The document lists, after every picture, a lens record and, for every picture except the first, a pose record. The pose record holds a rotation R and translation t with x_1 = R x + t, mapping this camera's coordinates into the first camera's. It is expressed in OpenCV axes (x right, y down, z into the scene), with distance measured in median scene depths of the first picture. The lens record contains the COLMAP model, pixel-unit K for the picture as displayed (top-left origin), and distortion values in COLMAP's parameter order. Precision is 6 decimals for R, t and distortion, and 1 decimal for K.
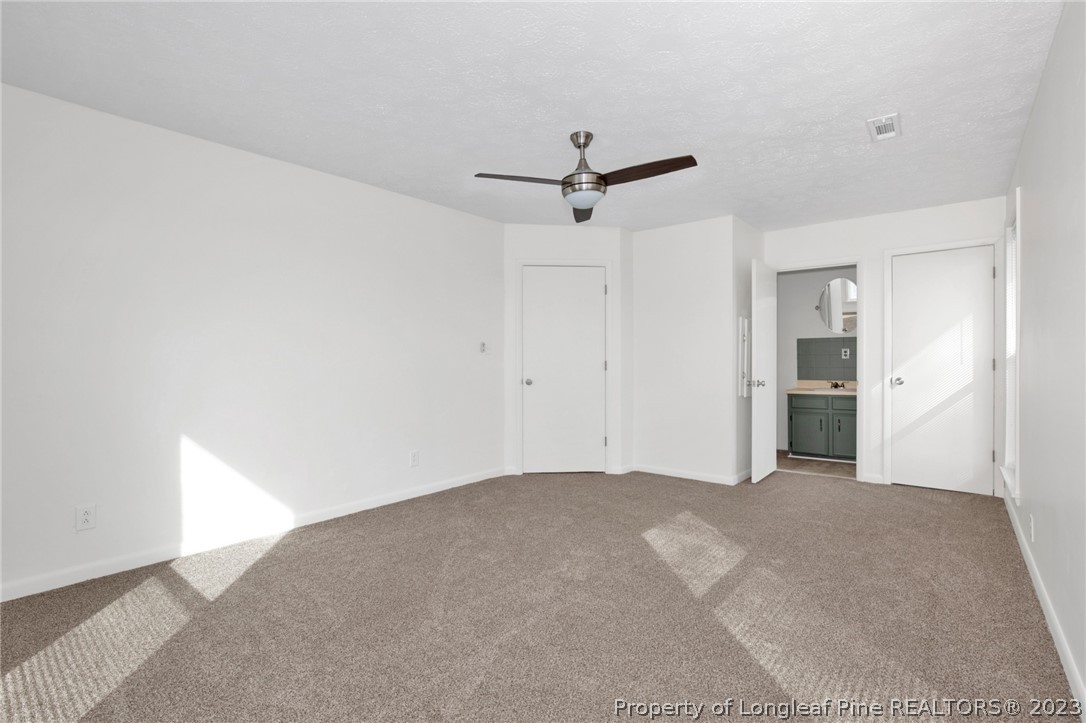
lens RADIAL K [[517.2, 0, 543.0], [0, 517.2, 361.5], [0, 0, 1]] dist [-0.017544, 0.000715]
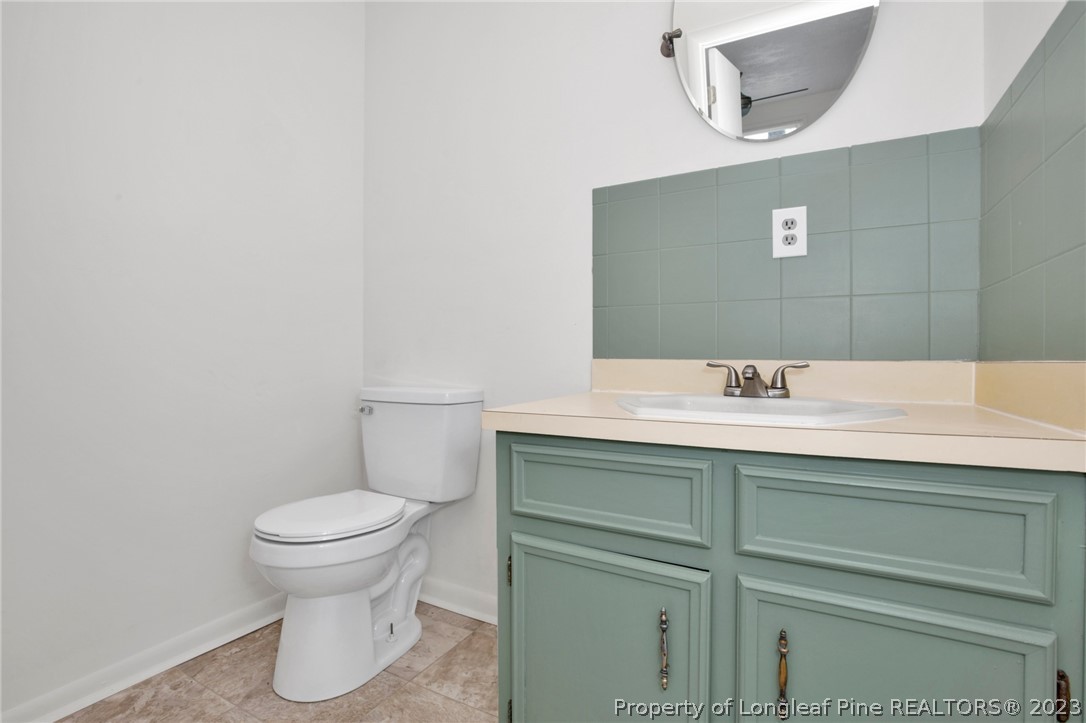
lens RADIAL K [[517.2, 0, 543.0], [0, 517.2, 361.5], [0, 0, 1]] dist [-0.017544, 0.000715]
pose [[0.983541, 0.000122, 0.180686, 0.452971], [-0.001444, 0.999973, 0.007189, 0.036463], [-0.180680, -0.007331, 0.983515, 0.813699]]
